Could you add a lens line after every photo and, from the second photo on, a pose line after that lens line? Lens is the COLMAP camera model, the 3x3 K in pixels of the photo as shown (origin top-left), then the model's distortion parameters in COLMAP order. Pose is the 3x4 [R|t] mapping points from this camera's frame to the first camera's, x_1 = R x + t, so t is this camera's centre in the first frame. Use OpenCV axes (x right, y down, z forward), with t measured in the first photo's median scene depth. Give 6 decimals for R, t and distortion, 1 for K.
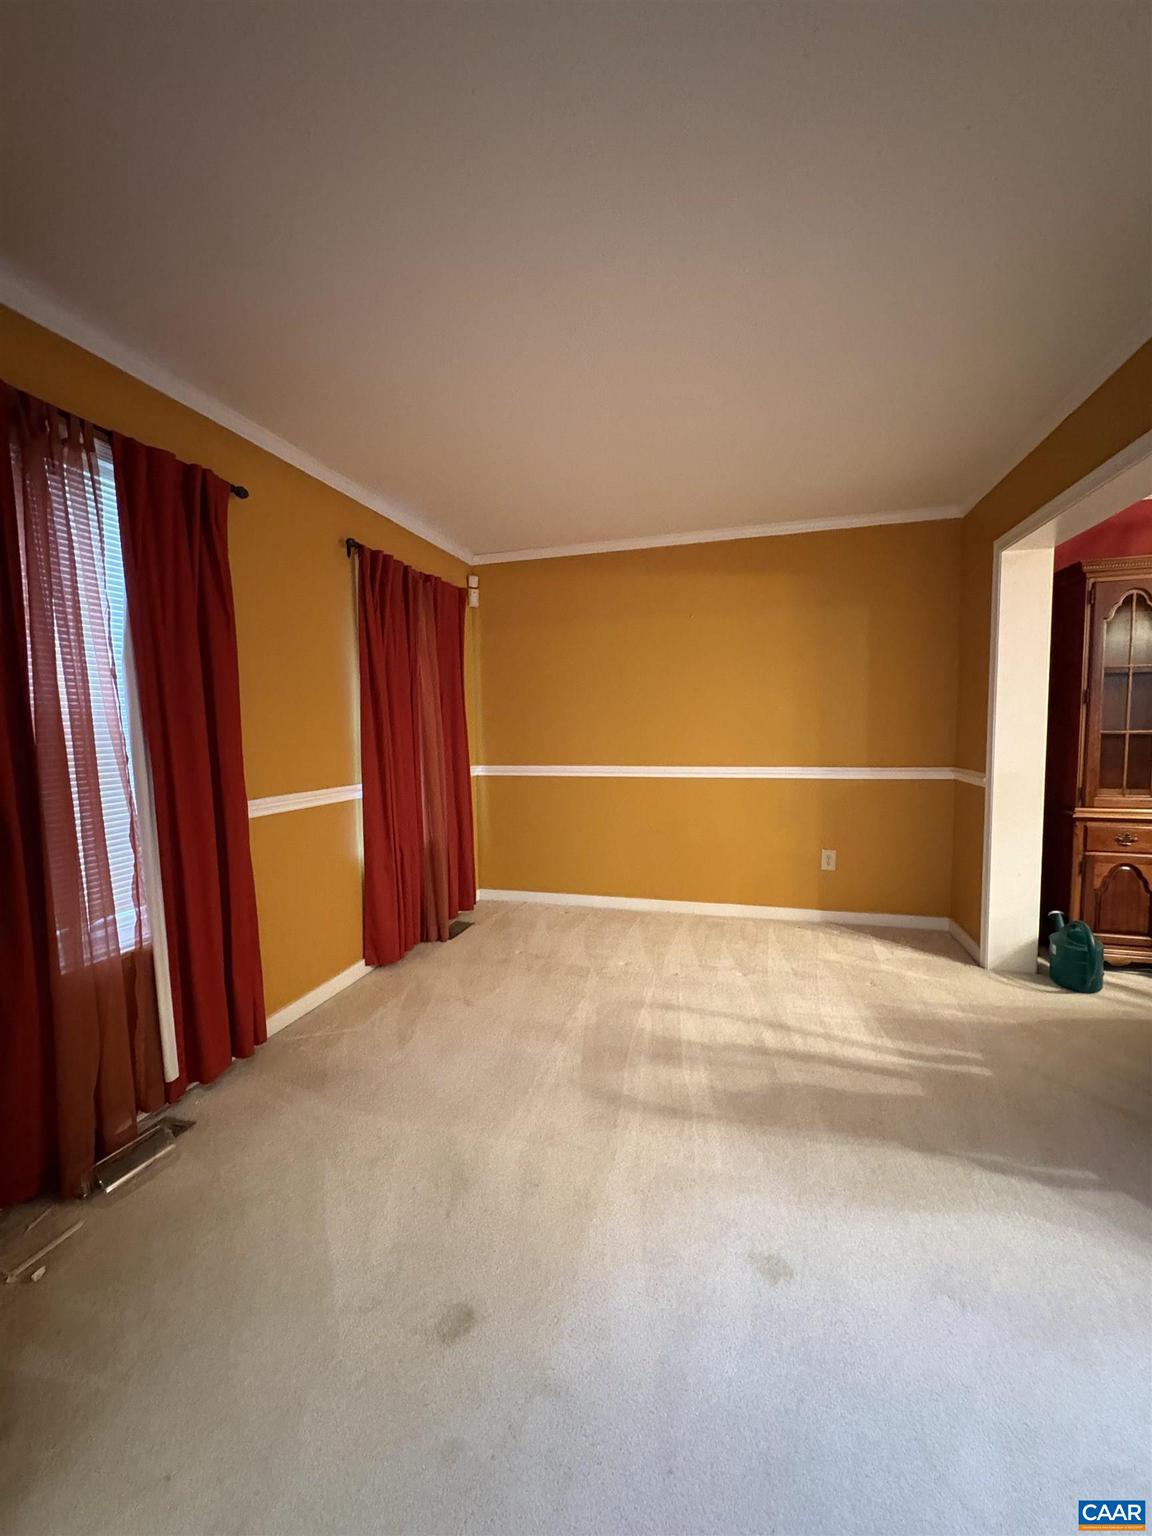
lens RADIAL K [[614.4, 0, 576.1], [0, 614.4, 771.5], [0, 0, 1]] dist [0.014467, 0.000417]
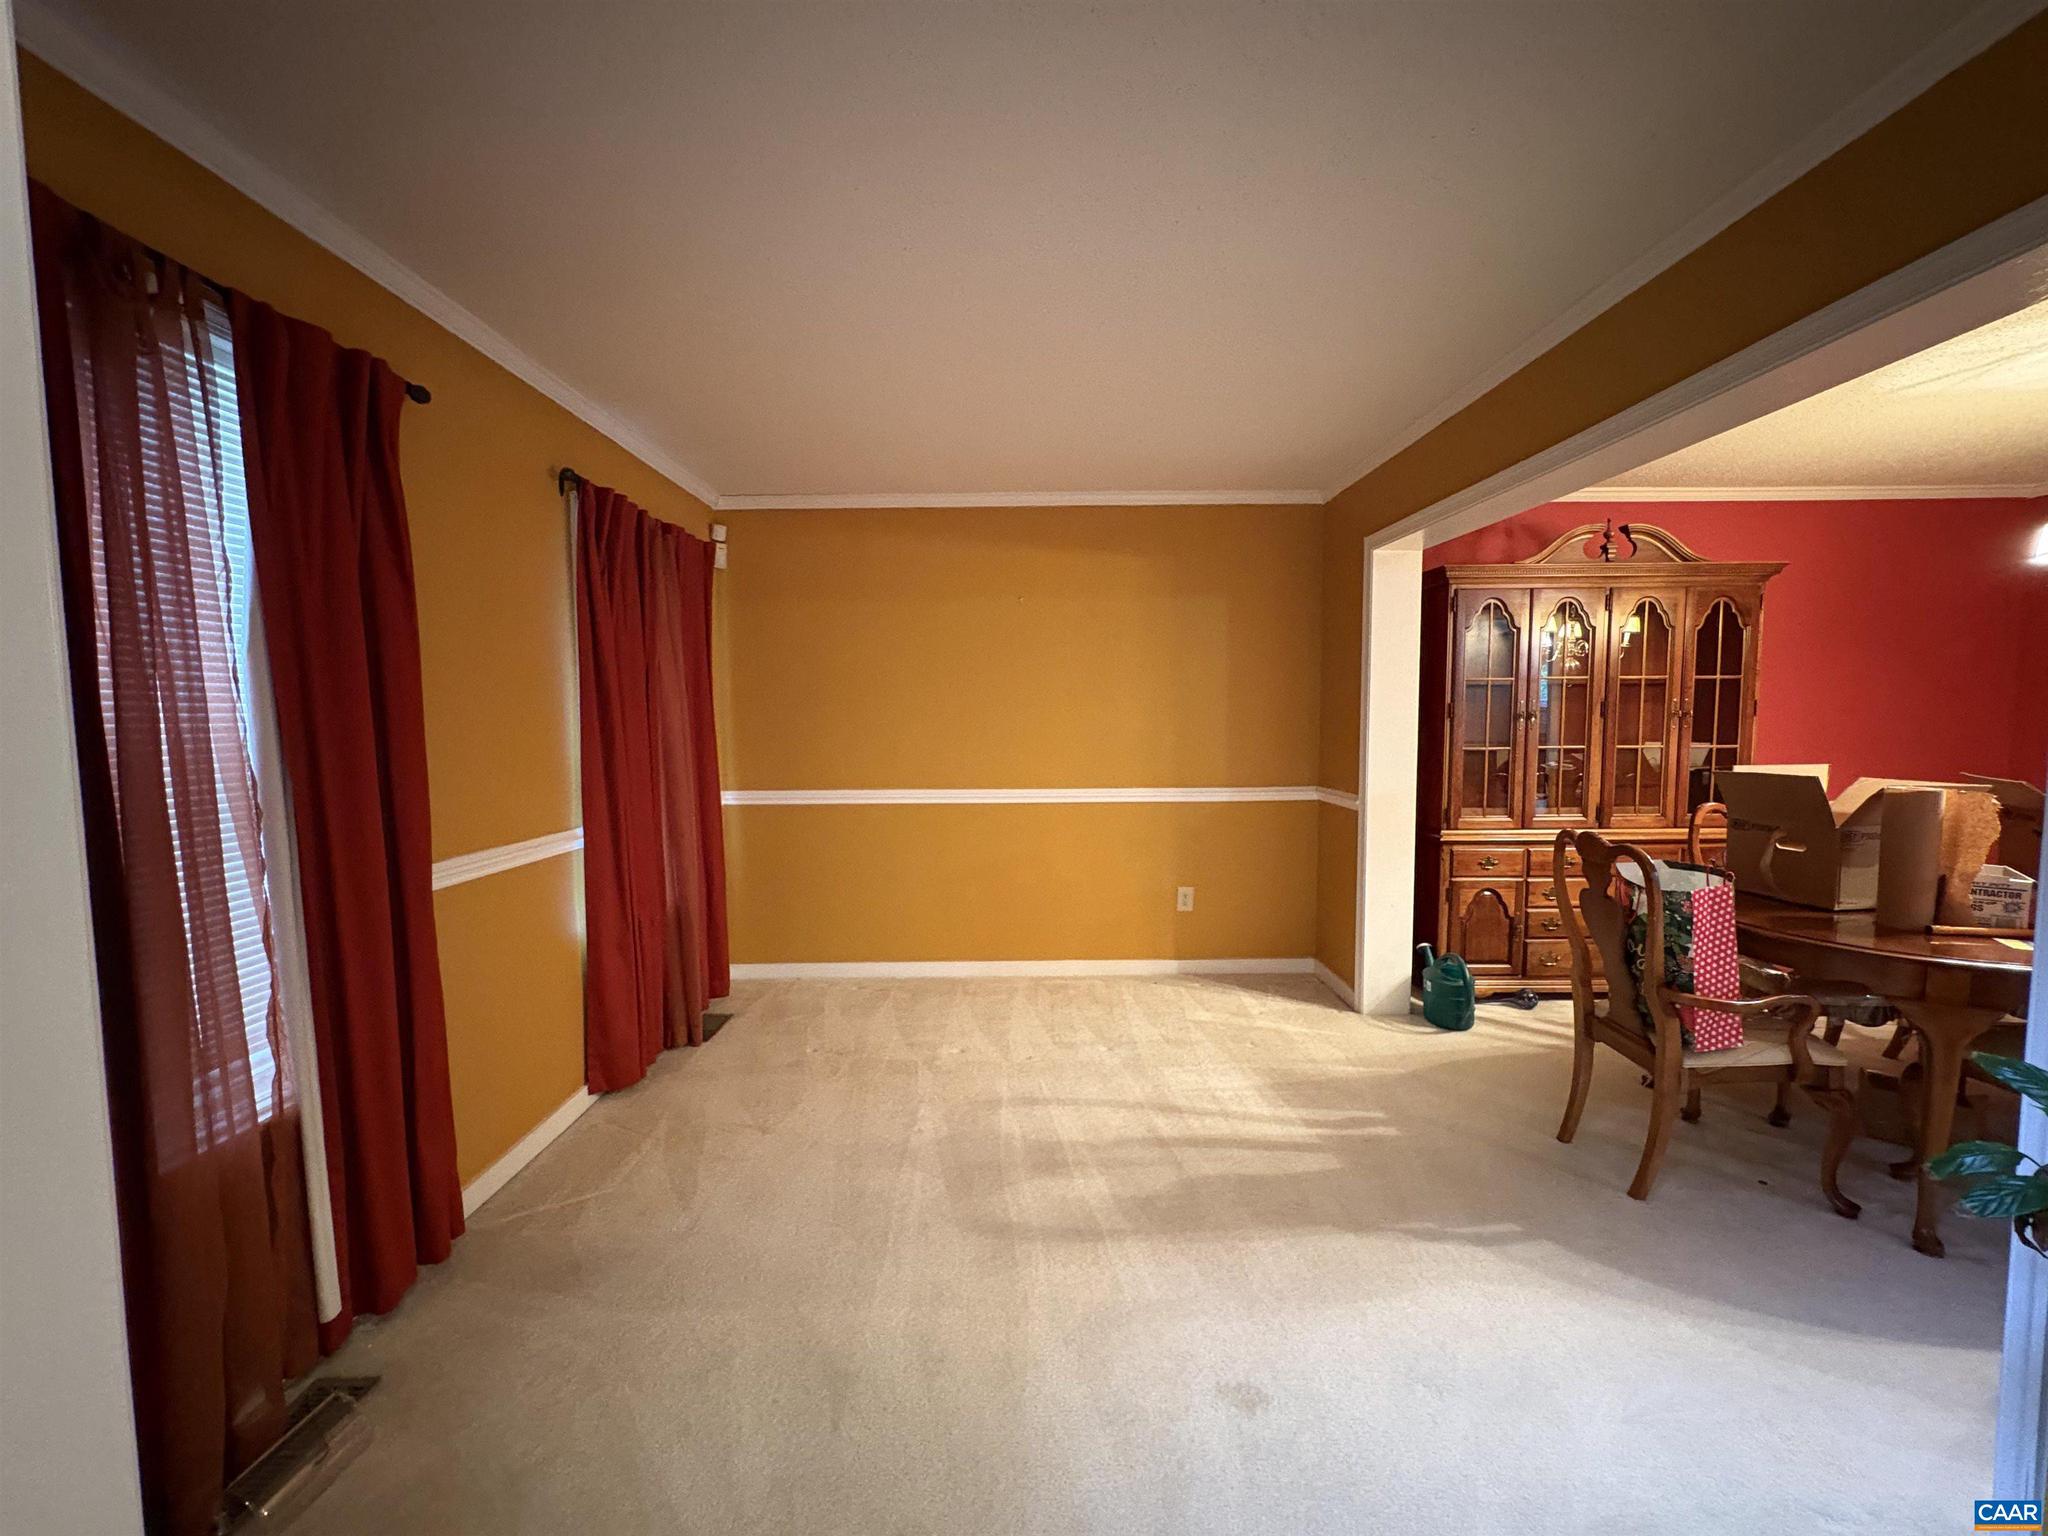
lens RADIAL K [[819.2, 0, 1031.2], [0, 819.2, 771.4], [0, 0, 1]] dist [0.014467, 0.000417]
pose [[0.961817, -0.010532, 0.273492, -0.138840], [0.014075, 0.999840, -0.010997, -0.028299], [-0.273332, 0.014427, 0.961812, -0.014337]]
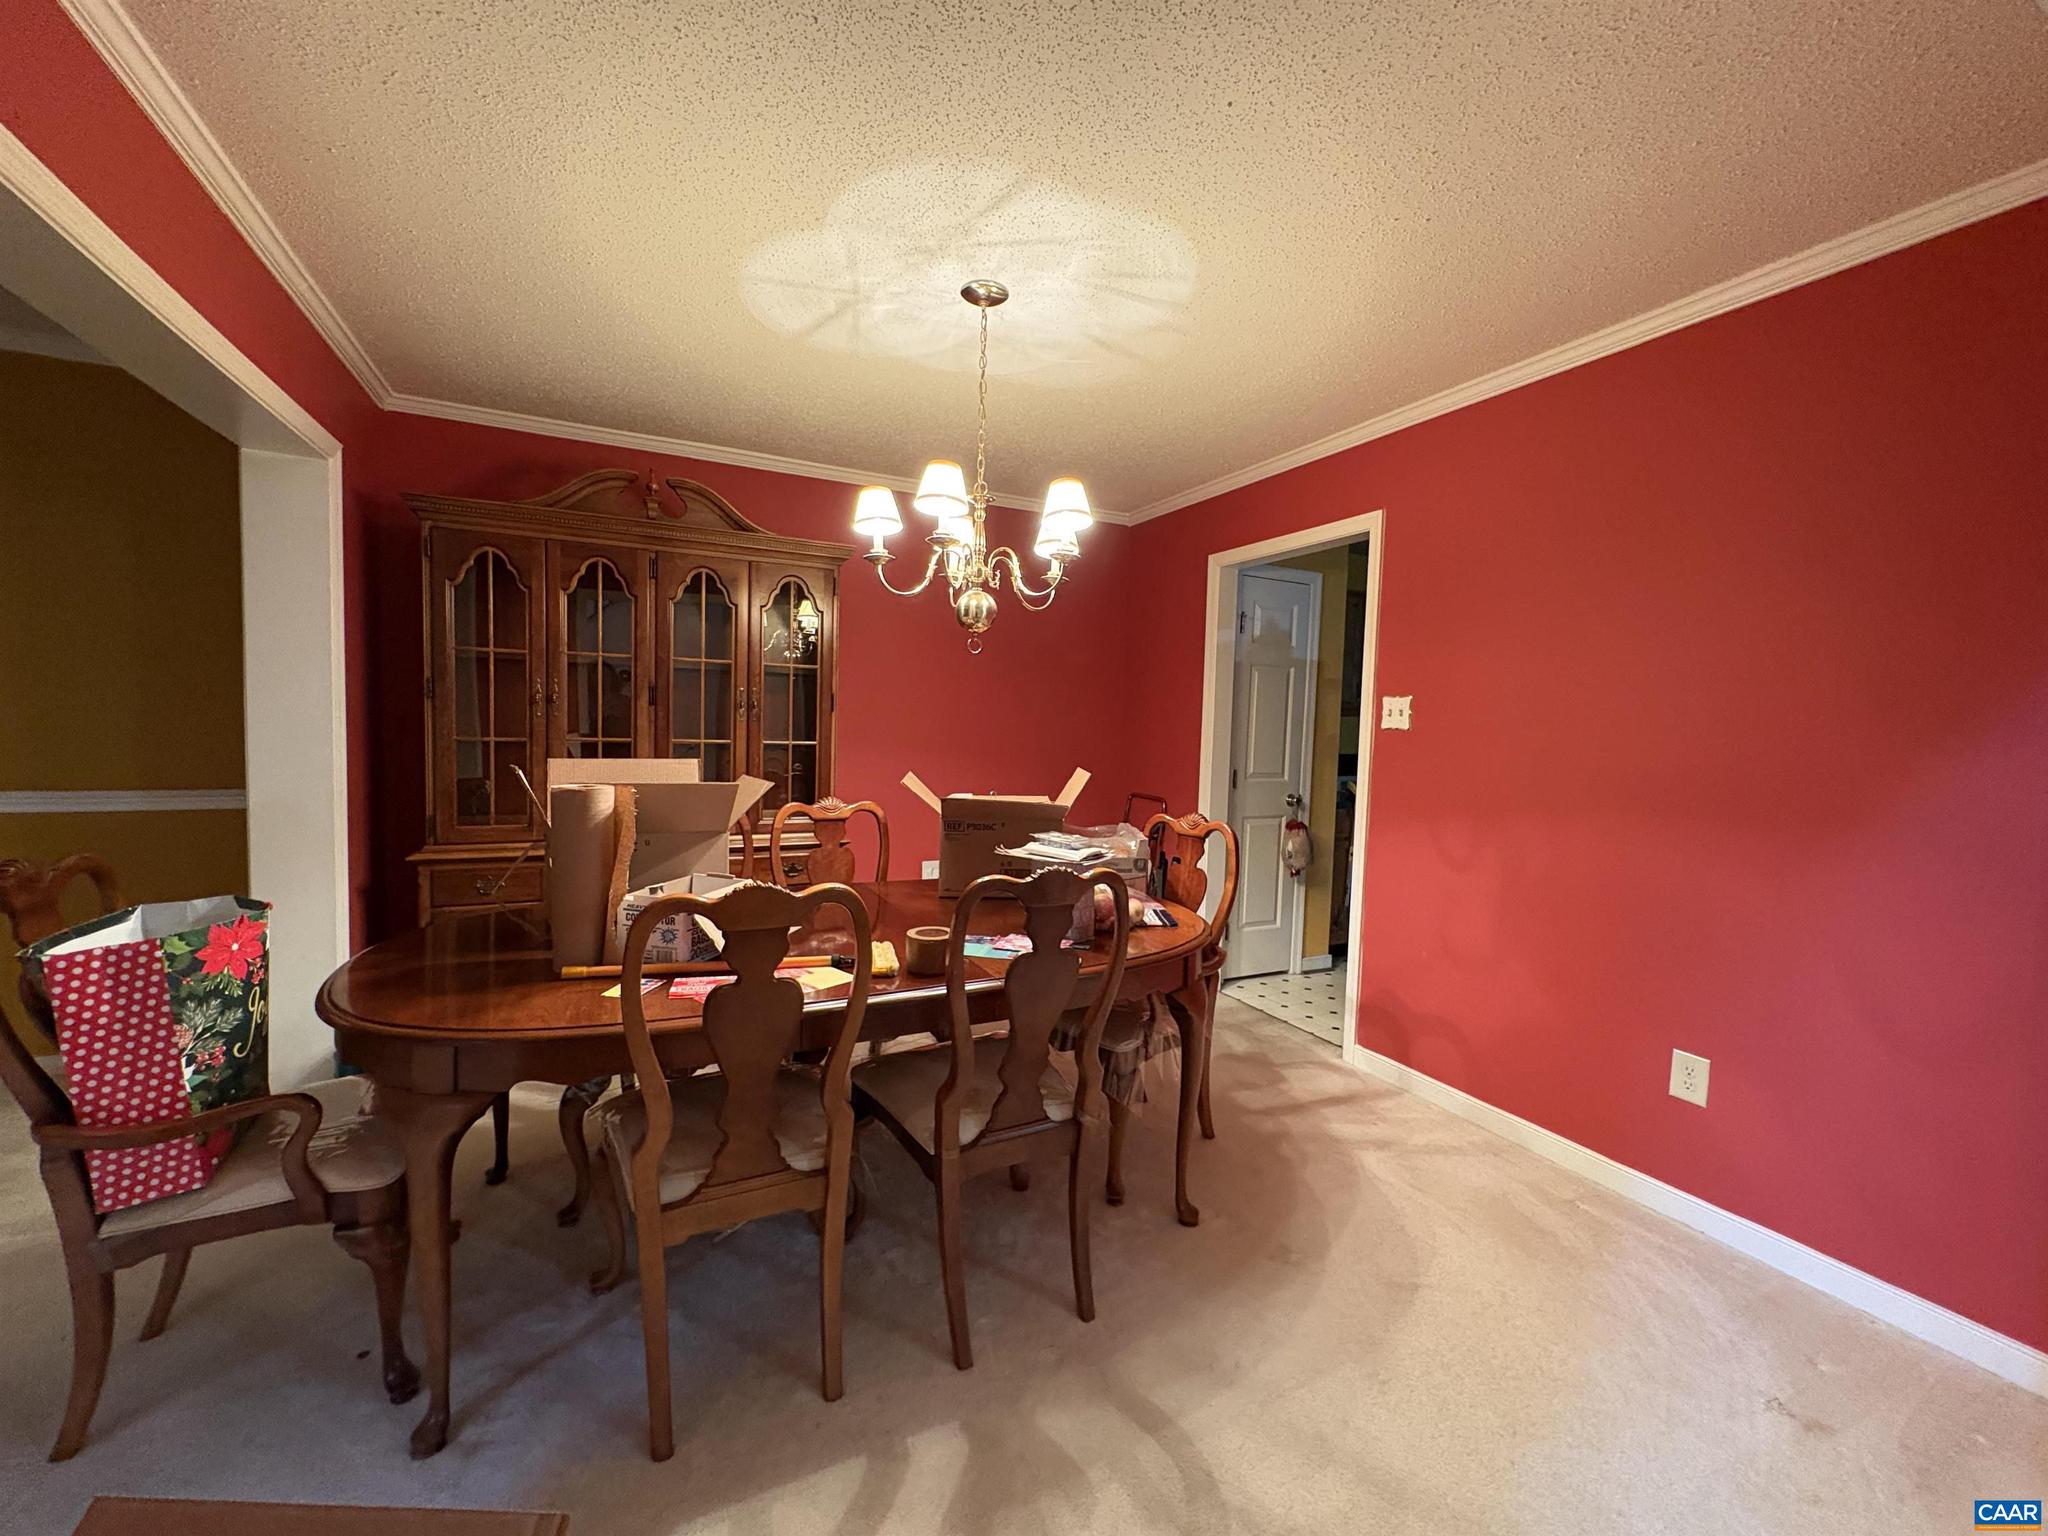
lens RADIAL K [[819.2, 0, 1026.0], [0, 819.2, 767.5], [0, 0, 1]] dist [0.014467, 0.000417]
pose [[0.745129, -0.000252, 0.666920, 0.818267], [0.016836, 0.999688, -0.018432, -0.001993], [-0.666707, 0.024962, 0.744901, -0.163611]]
